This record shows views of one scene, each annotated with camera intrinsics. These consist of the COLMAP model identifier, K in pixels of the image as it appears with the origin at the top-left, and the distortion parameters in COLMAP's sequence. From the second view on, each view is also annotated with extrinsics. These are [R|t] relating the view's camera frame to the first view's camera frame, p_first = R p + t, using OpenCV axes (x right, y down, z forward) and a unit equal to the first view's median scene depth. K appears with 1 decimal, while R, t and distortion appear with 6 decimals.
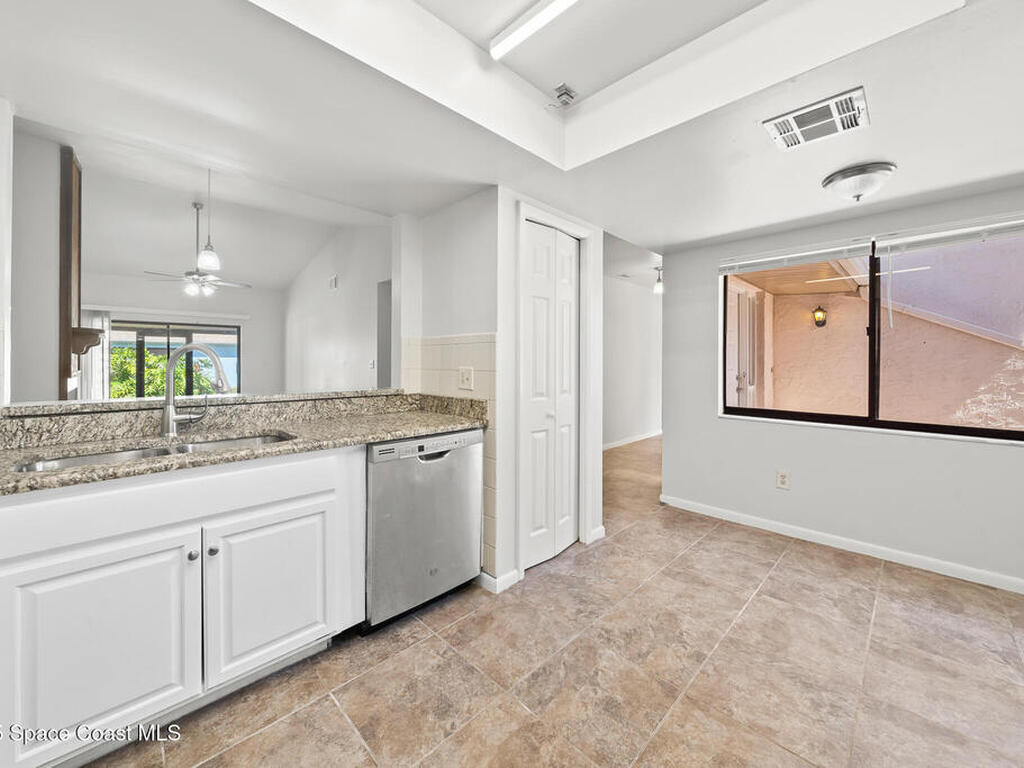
lens RADIAL K [[406.0, 0, 513.1], [0, 406.0, 366.0], [0, 0, 1]] dist [-0.003517, -0.000164]
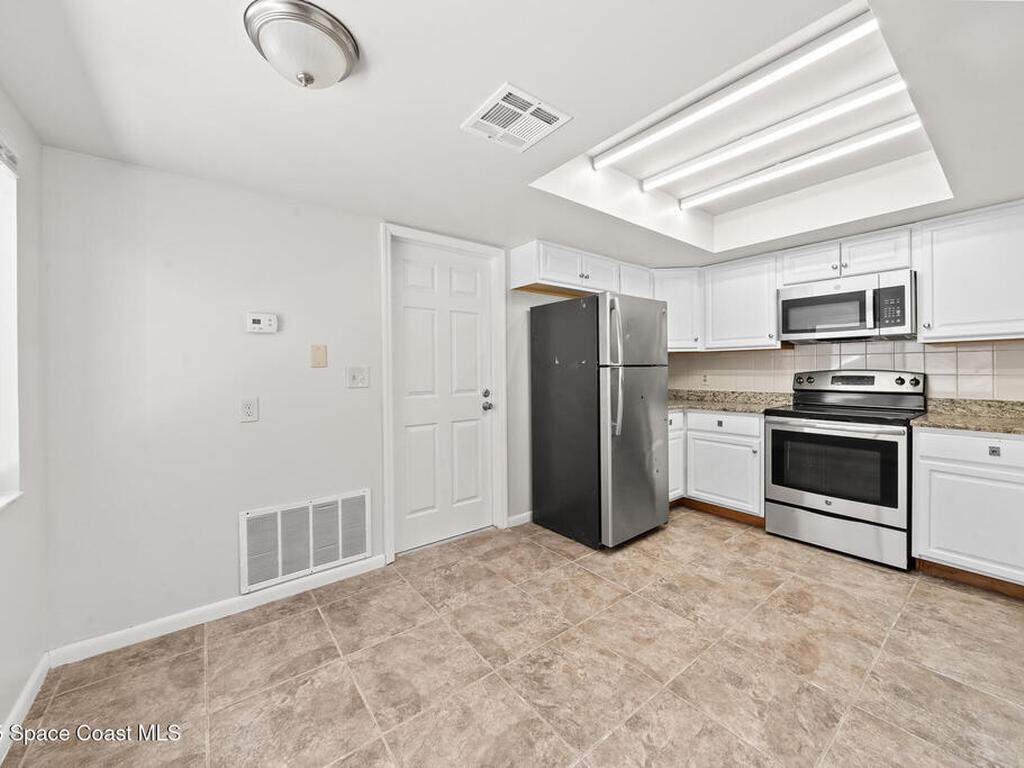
lens RADIAL K [[406.0, 0, 513.1], [0, 406.0, 366.0], [0, 0, 1]] dist [-0.003517, -0.000164]
pose [[-0.992430, 0.004582, 0.122727, 0.633587], [0.004281, 0.999987, -0.002719, -0.011327], [-0.122738, -0.002173, -0.992437, 1.951177]]
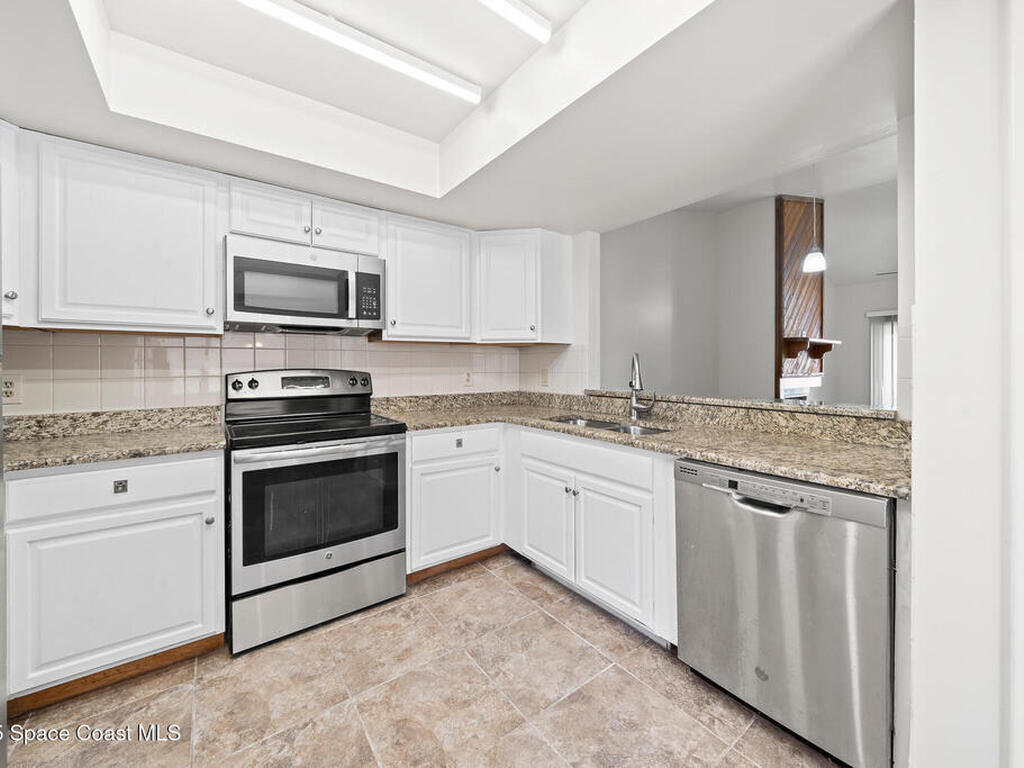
lens RADIAL K [[406.0, 0, 513.1], [0, 406.0, 366.0], [0, 0, 1]] dist [-0.003517, -0.000164]
pose [[-0.139944, 0.000983, -0.990159, 0.653385], [-0.007978, 0.999966, 0.002120, -0.011974], [0.990127, 0.008197, -0.139931, 0.820957]]
